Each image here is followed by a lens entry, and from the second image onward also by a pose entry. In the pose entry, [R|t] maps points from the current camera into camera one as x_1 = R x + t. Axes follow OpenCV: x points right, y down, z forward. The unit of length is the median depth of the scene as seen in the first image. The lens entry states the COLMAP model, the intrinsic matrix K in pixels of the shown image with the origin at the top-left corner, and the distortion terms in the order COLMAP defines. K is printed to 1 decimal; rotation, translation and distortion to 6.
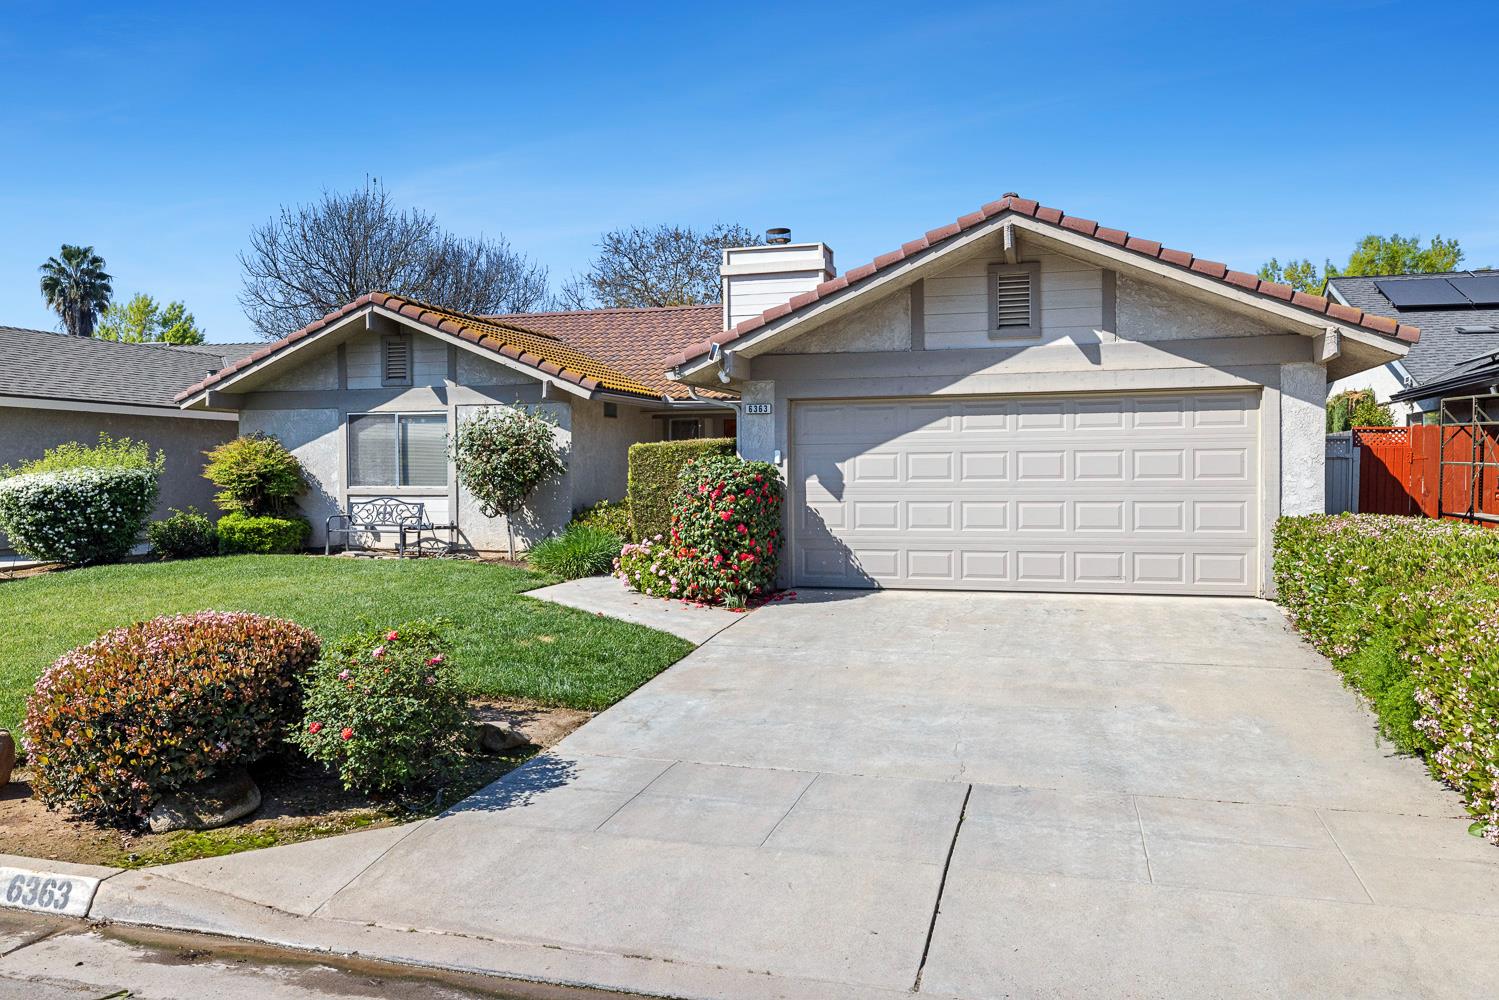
lens RADIAL K [[1107.2, 0, 748.0], [0, 1107.2, 496.7], [0, 0, 1]] dist [-0.000319, 0.000539]
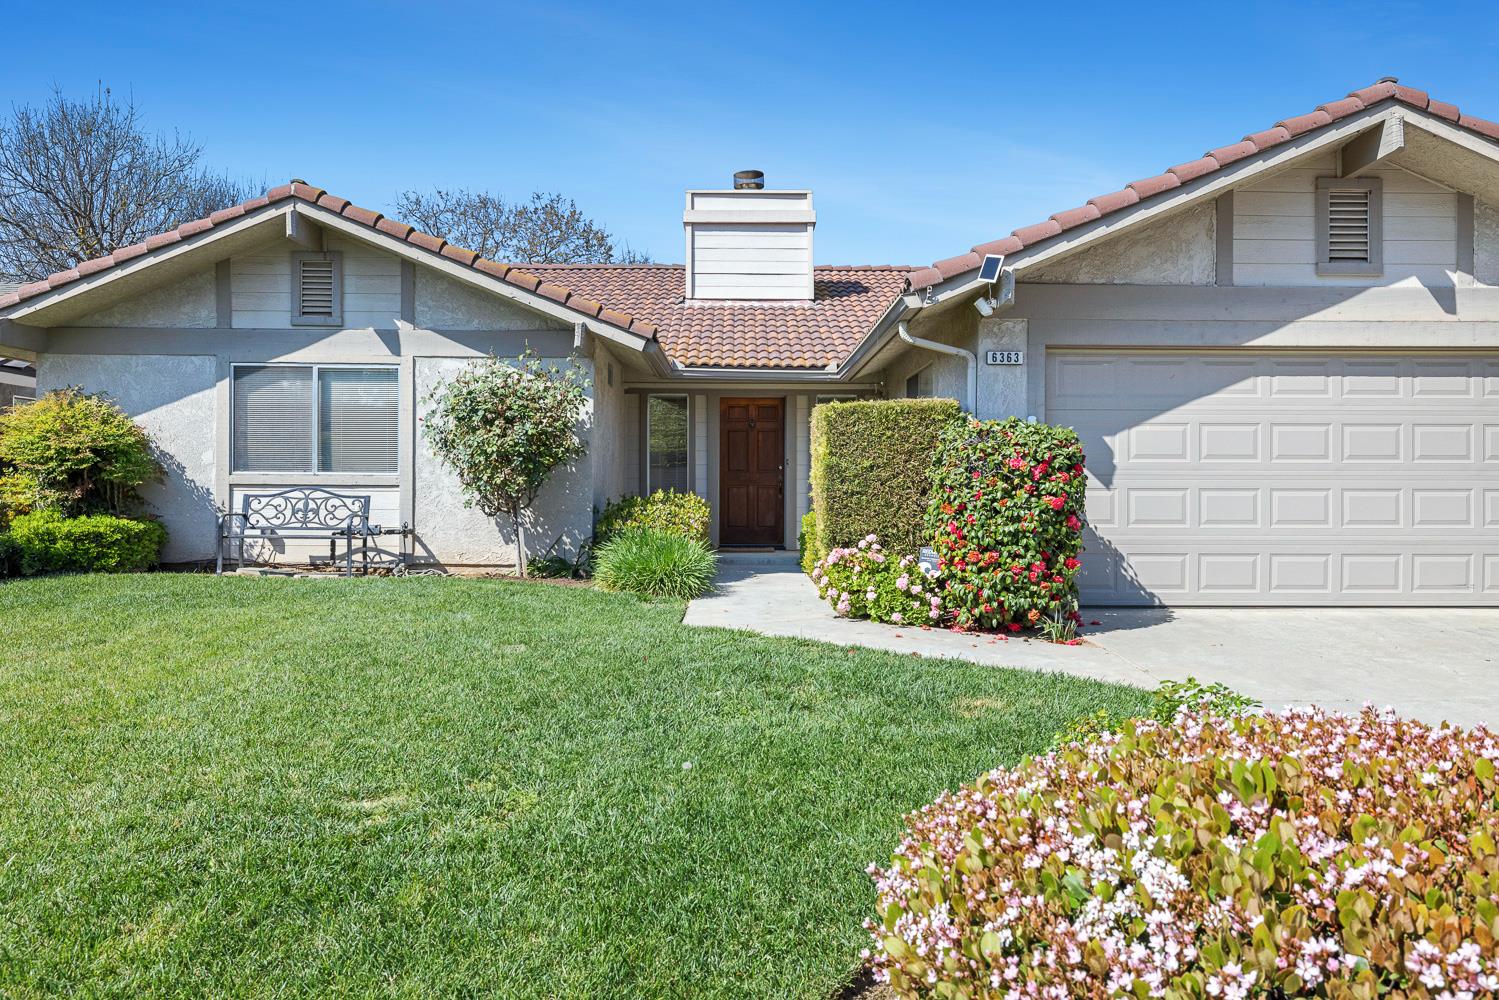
lens RADIAL K [[1107.2, 0, 750.7], [0, 1107.2, 501.8], [0, 0, 1]] dist [-0.000319, 0.000539]
pose [[0.956928, 0.006803, 0.290247, -0.268790], [-0.003265, 0.999914, -0.012670, 0.017468], [-0.290308, 0.011176, 0.956868, 0.277531]]
